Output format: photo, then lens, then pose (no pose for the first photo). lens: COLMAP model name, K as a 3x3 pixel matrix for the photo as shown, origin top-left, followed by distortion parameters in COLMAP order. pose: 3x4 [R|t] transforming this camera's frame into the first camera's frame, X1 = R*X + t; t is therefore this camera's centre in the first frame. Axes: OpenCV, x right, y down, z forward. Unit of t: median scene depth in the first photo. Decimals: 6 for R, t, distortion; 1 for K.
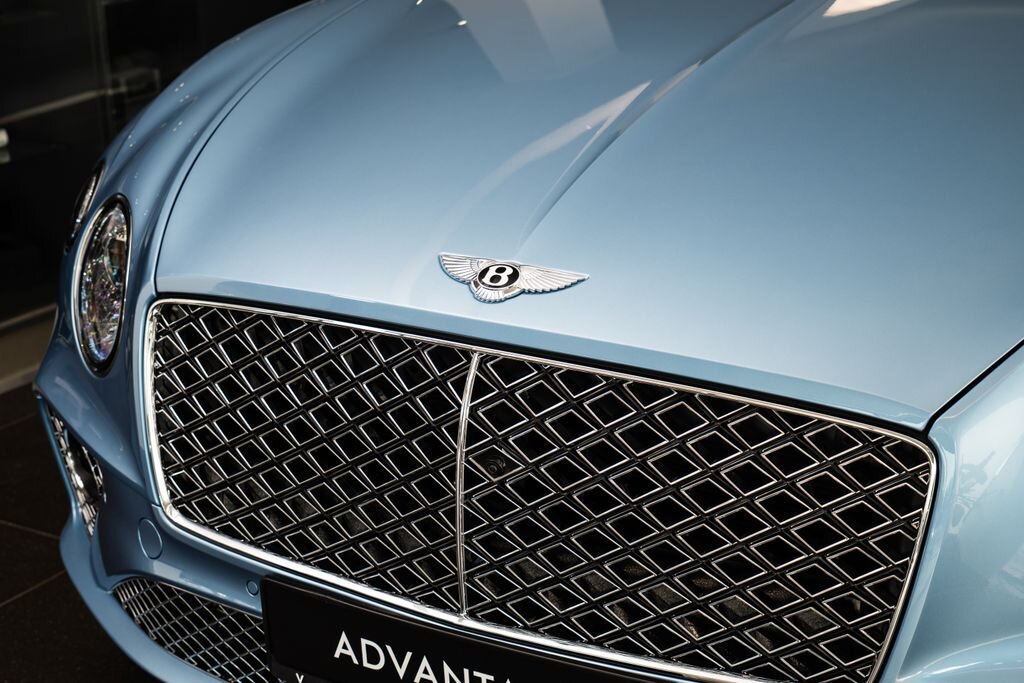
lens RADIAL K [[1904.9, 0, 509.9], [0, 1904.9, 339.1], [0, 0, 1]] dist [0.004169, 0.000000]
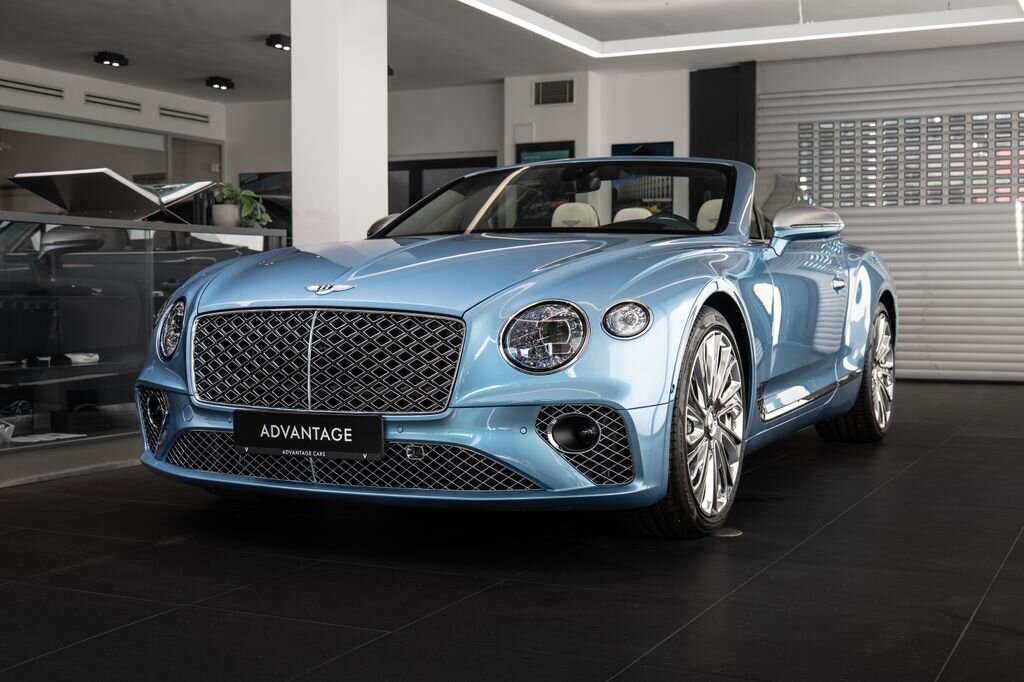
lens RADIAL K [[1416.3, 0, 507.6], [0, 1416.3, 340.4], [0, 0, 1]] dist [0.162661, 0.000000]
pose [[0.997322, 0.014241, 0.071742, 0.112409], [0.006330, 0.960376, -0.278636, 0.624332], [-0.072867, 0.278344, 0.957714, -1.012991]]
